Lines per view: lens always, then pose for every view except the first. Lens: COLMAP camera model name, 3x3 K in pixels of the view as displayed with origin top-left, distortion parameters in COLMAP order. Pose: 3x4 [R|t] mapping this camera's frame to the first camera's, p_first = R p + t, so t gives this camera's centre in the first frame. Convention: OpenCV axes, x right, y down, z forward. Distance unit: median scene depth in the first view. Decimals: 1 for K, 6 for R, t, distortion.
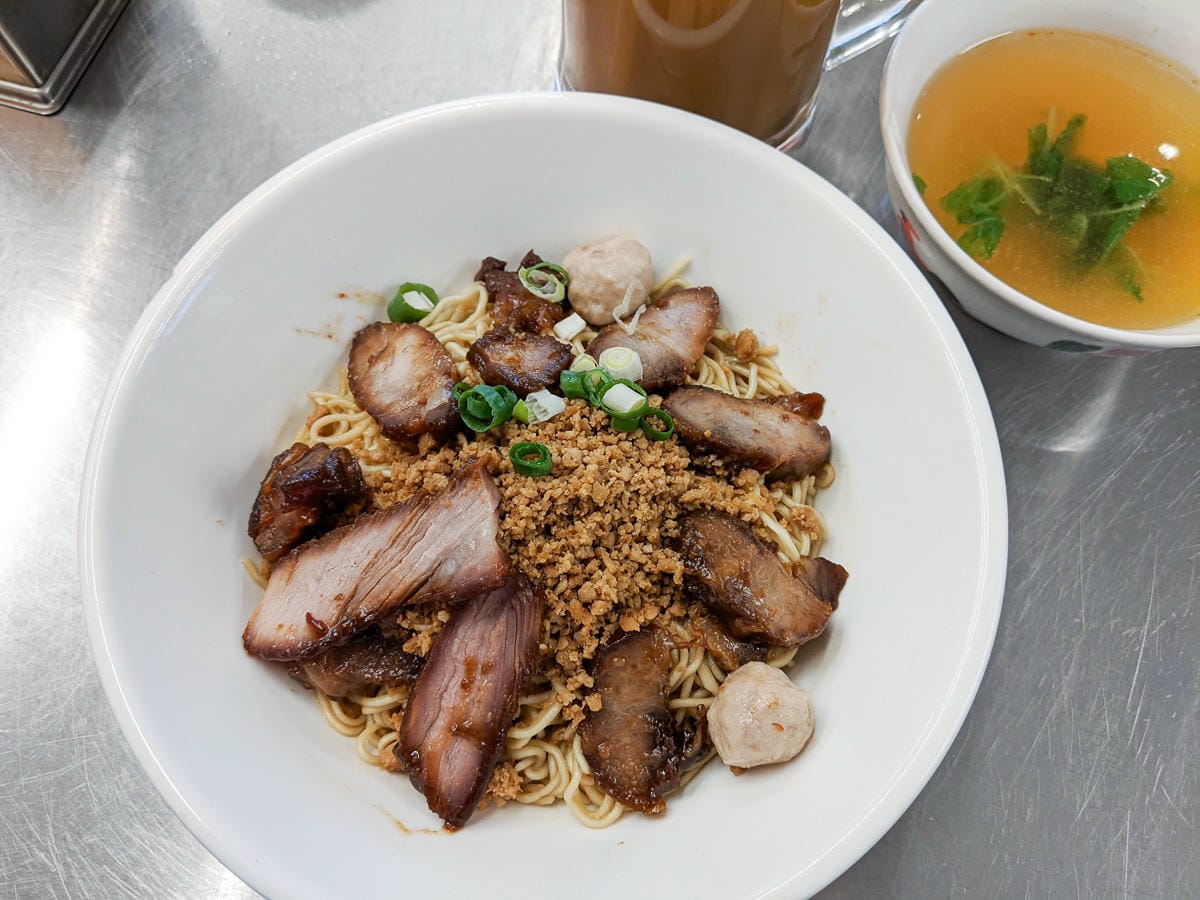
lens RADIAL K [[977.6, 0, 590.9], [0, 977.6, 447.5], [0, 0, 1]] dist [-0.003465, -0.060618]
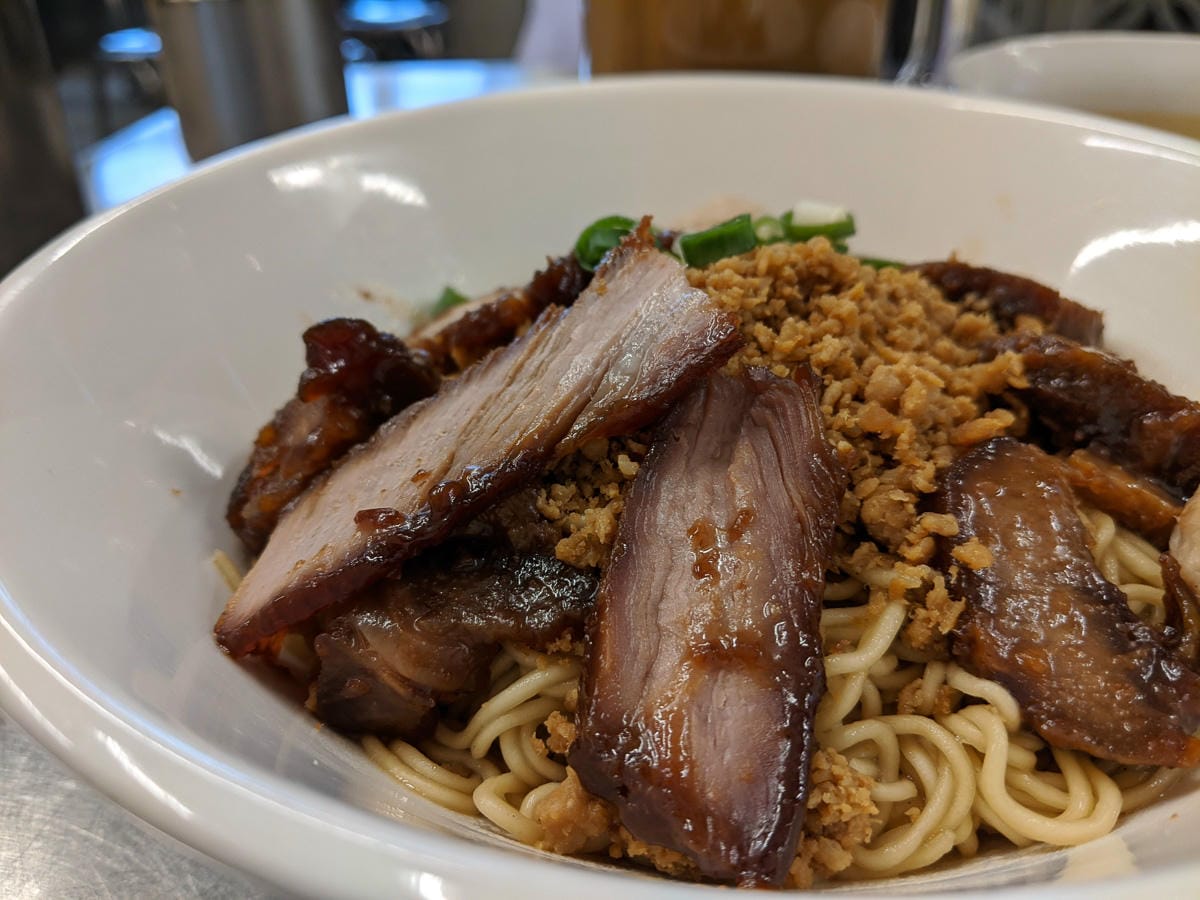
lens RADIAL K [[977.6, 0, 588.2], [0, 977.6, 453.9], [0, 0, 1]] dist [-0.003465, -0.060618]
pose [[0.985704, -0.132895, 0.103571, -0.223390], [0.168397, 0.797273, -0.579653, 0.460173], [-0.005541, 0.588807, 0.808255, 0.580483]]
